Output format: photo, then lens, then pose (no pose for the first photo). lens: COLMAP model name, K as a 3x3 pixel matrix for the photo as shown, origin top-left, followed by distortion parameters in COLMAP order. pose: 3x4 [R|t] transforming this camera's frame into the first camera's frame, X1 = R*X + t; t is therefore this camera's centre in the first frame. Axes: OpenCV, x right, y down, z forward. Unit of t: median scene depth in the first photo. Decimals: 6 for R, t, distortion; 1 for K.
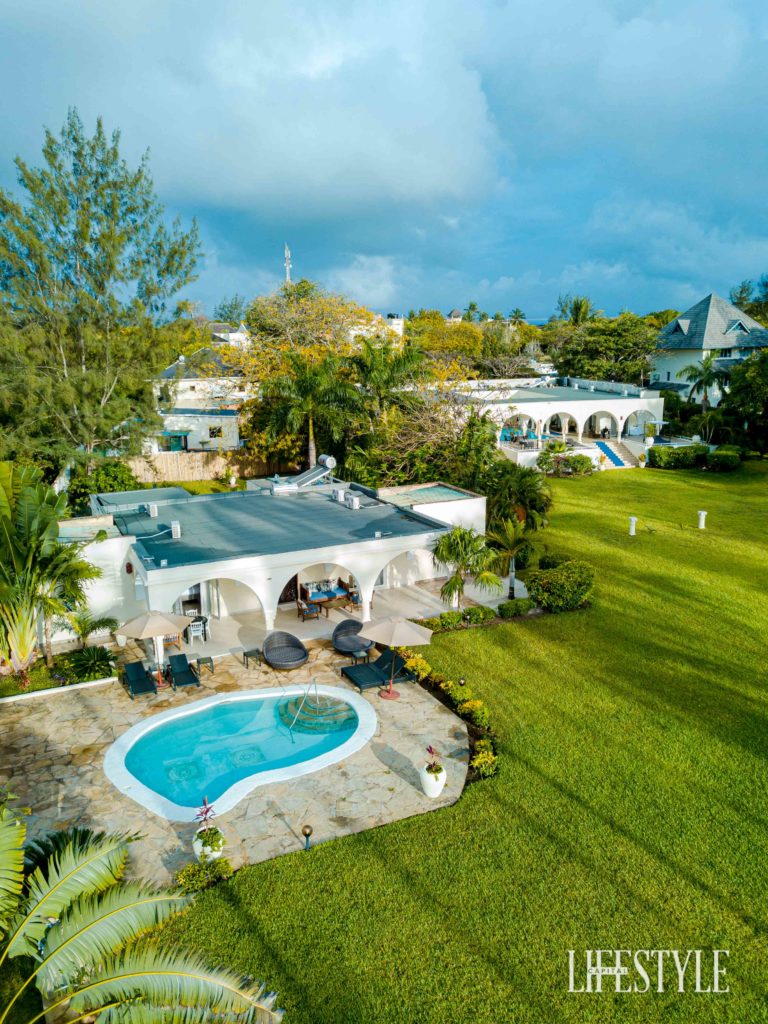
lens RADIAL K [[772.8, 0, 384.0], [0, 772.8, 512.0], [0, 0, 1]] dist [-0.000786, 0.001216]
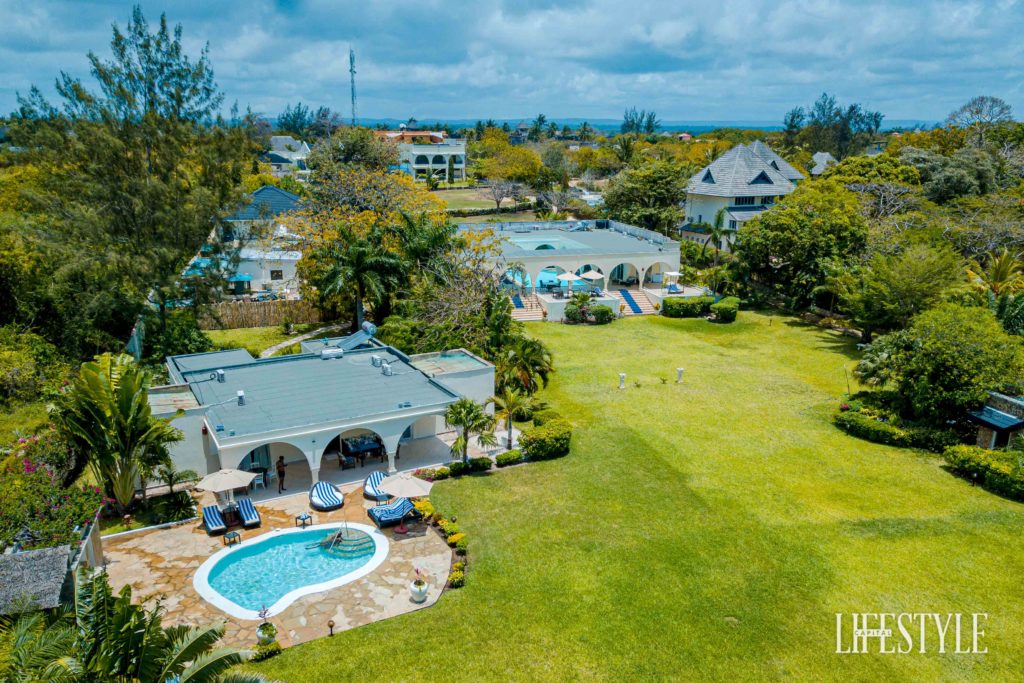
lens RADIAL K [[911.6, 0, 512.0], [0, 911.6, 341.5], [0, 0, 1]] dist [0.001899, -0.005197]
pose [[0.999741, -0.010145, 0.020387, 0.105729], [0.008825, 0.997924, 0.063788, -0.118943], [-0.020992, -0.063592, 0.997755, -0.358501]]
